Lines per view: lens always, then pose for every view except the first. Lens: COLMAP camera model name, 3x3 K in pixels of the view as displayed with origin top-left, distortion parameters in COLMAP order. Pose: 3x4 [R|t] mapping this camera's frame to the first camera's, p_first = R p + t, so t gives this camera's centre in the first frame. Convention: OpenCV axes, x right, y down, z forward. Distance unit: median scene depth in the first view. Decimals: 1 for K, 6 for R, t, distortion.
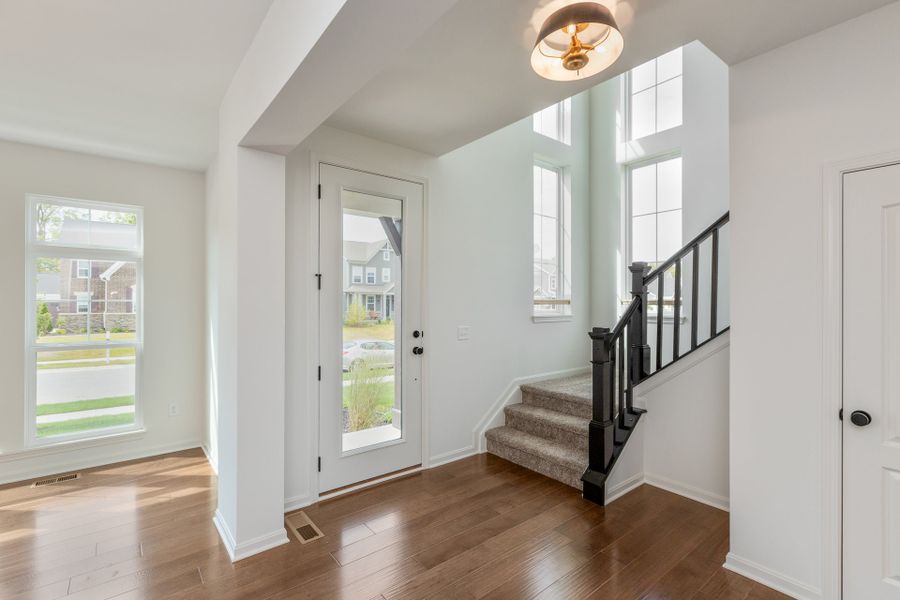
lens RADIAL K [[408.7, 0, 450.1], [0, 408.7, 301.6], [0, 0, 1]] dist [0.001409, -0.000776]
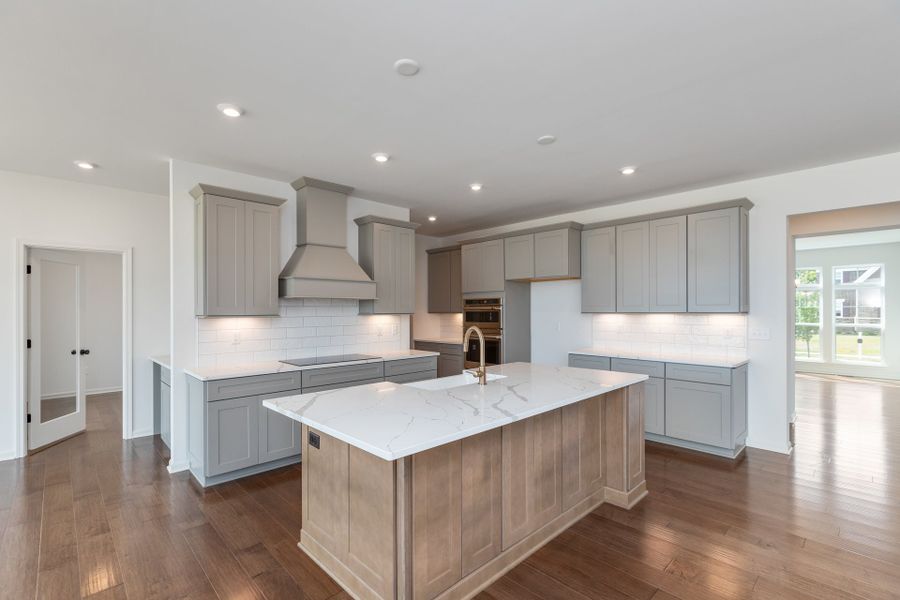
lens RADIAL K [[408.7, 0, 448.7], [0, 408.7, 306.3], [0, 0, 1]] dist [0.001409, -0.000776]
pose [[0.092898, -0.014009, -0.995577, 1.099547], [0.003896, 0.999898, -0.013706, 0.050357], [0.995668, -0.002605, 0.092943, -1.404918]]
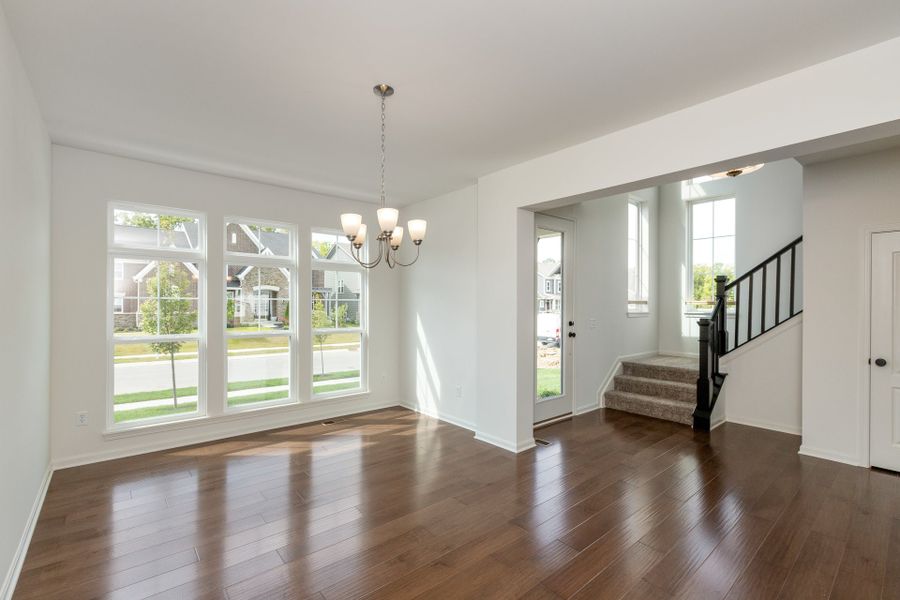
lens RADIAL K [[408.7, 0, 435.9], [0, 408.7, 304.5], [0, 0, 1]] dist [0.001409, -0.000776]
pose [[0.999781, 0.002231, 0.020829, -0.593142], [-0.002309, 0.999990, 0.003716, 0.005374], [-0.020821, -0.003763, 0.999776, -0.461614]]
